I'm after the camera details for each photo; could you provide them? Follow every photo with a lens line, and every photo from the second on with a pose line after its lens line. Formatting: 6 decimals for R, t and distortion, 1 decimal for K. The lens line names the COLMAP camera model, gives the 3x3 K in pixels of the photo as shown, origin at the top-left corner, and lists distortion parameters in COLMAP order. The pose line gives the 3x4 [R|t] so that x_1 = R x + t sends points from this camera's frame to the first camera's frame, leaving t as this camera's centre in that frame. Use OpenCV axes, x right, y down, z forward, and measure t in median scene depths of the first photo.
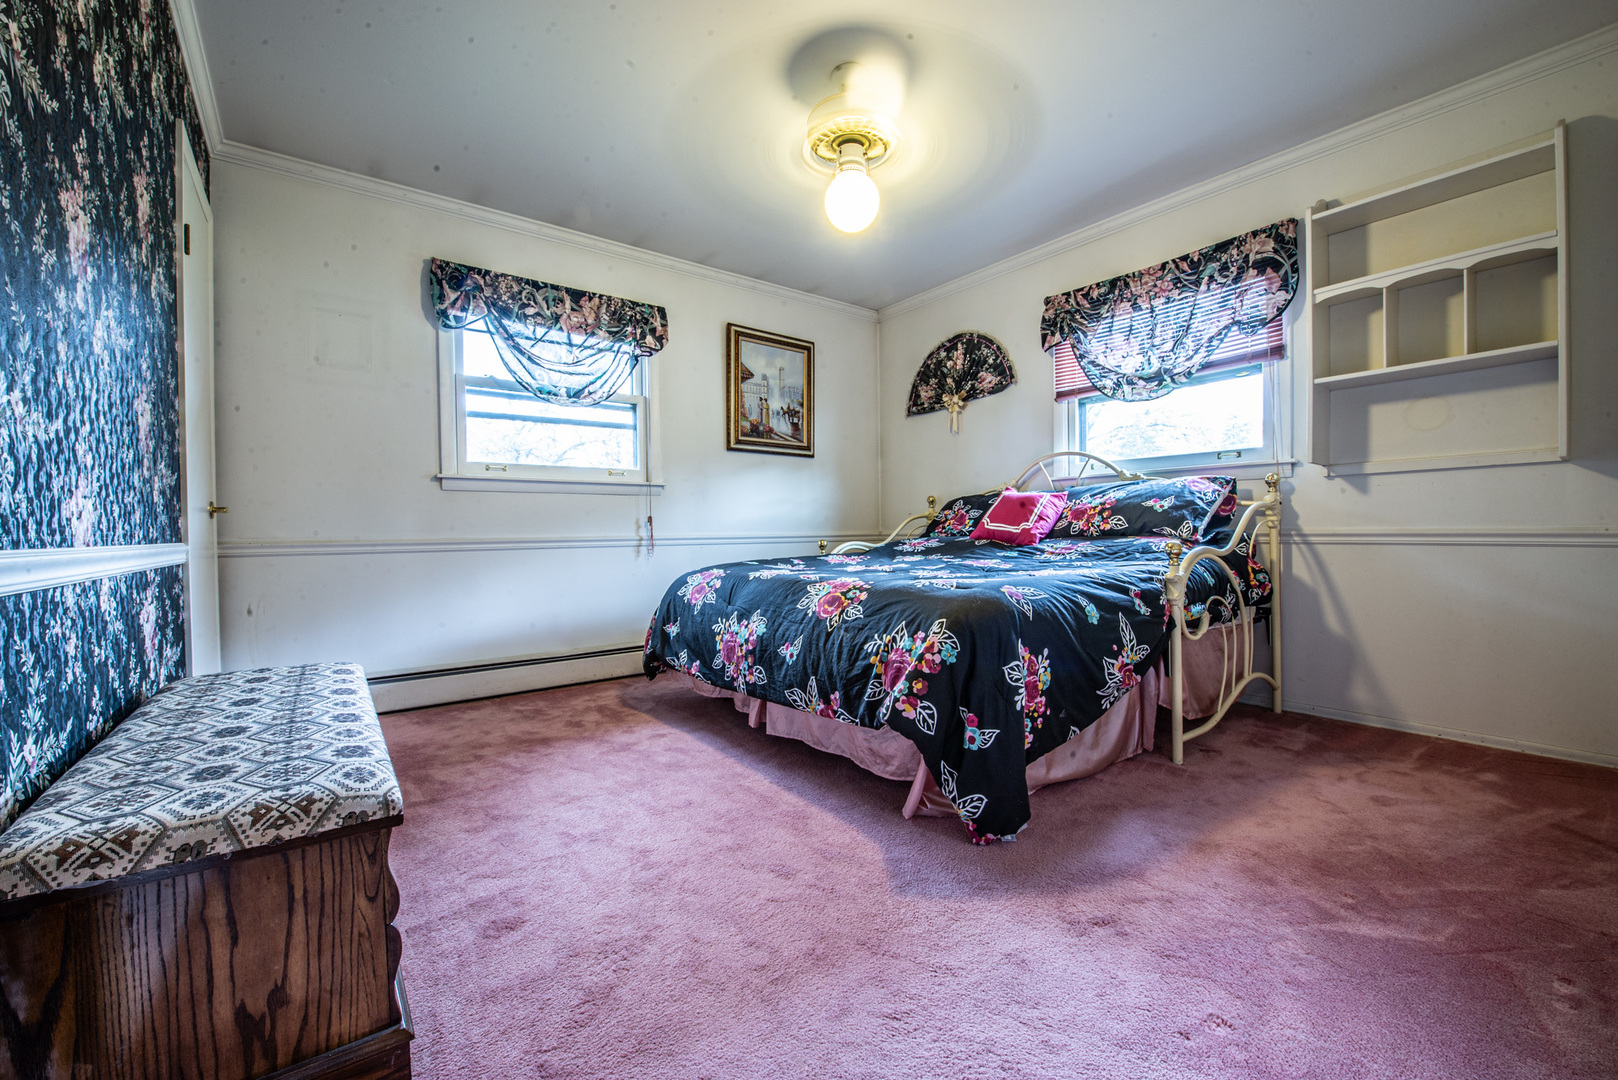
lens RADIAL K [[655.6, 0, 803.4], [0, 655.6, 533.4], [0, 0, 1]] dist [-0.000381, -0.000089]
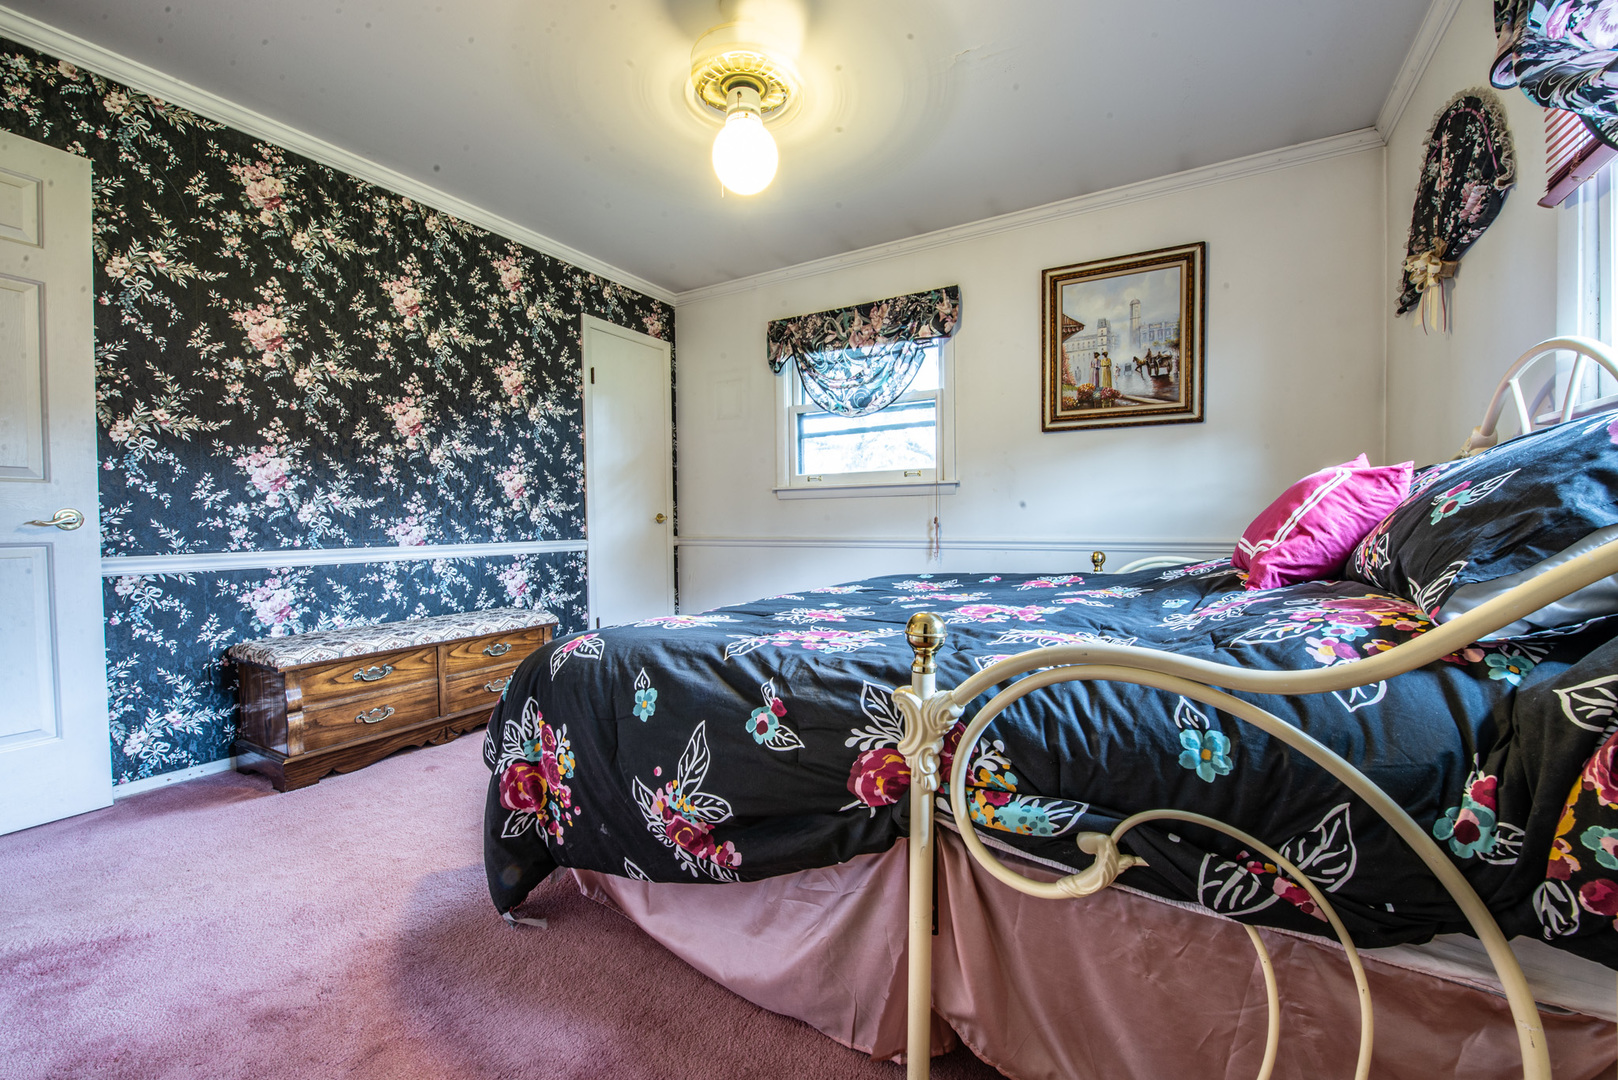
lens RADIAL K [[655.6, 0, 803.4], [0, 655.6, 533.4], [0, 0, 1]] dist [-0.000381, -0.000089]
pose [[0.372972, 0.025603, -0.927489, 0.563554], [0.002868, 0.999583, 0.028746, -0.030656], [0.927838, -0.013381, 0.372743, 0.473447]]
